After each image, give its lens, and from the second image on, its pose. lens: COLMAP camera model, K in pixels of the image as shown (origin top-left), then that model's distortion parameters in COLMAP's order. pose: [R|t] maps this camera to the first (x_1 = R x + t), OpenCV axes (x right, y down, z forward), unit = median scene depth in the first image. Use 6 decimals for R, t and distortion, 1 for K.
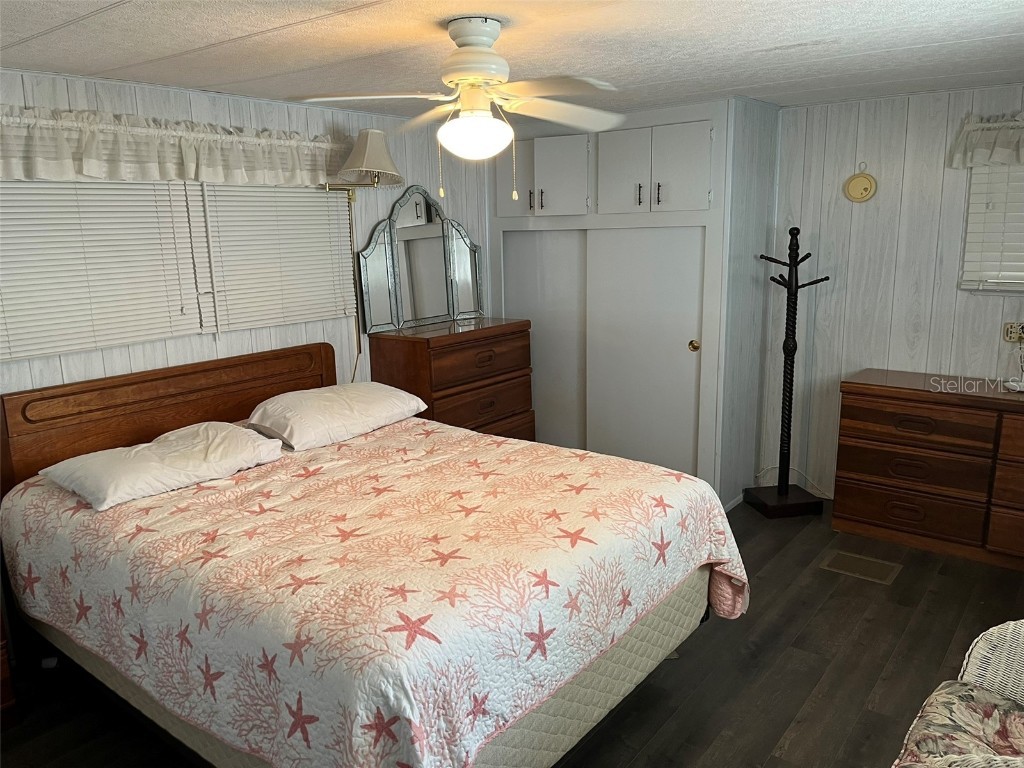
lens RADIAL K [[765.9, 0, 512.0], [0, 765.9, 384.0], [0, 0, 1]] dist [0.066778, -0.094260]
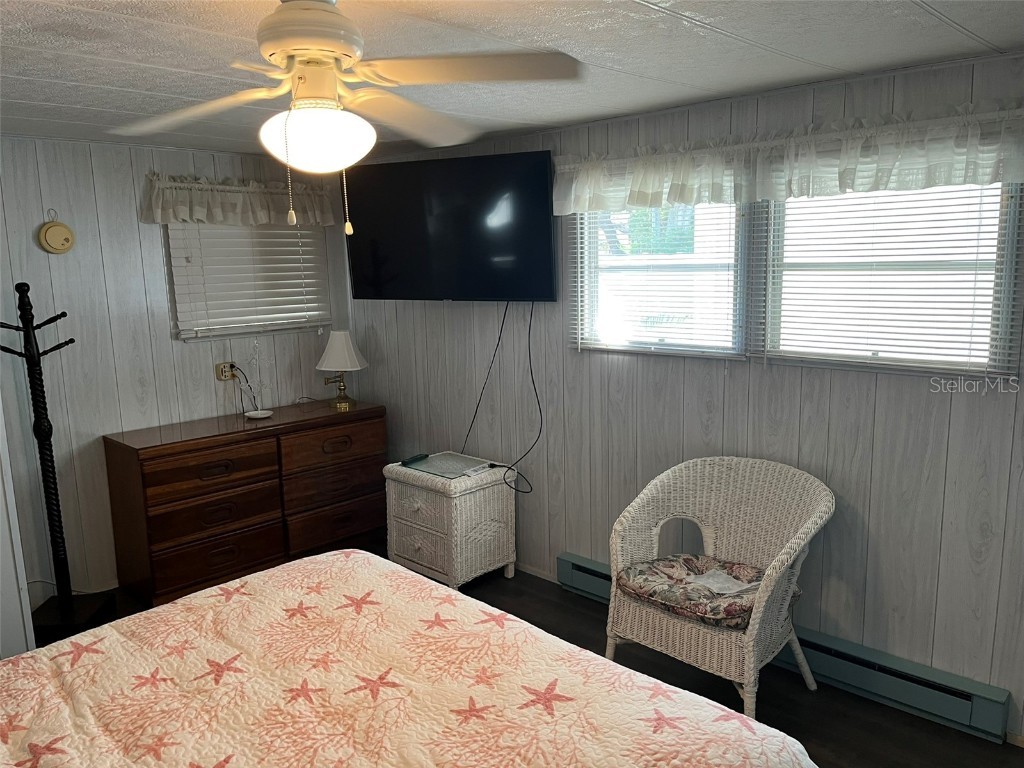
lens RADIAL K [[772.4, 0, 500.8], [0, 772.4, 388.9], [0, 0, 1]] dist [0.062060, -0.092626]
pose [[0.111006, -0.148930, 0.982597, -0.428871], [0.221576, 0.967530, 0.121615, -0.092434], [-0.968804, 0.204220, 0.140401, 0.468020]]
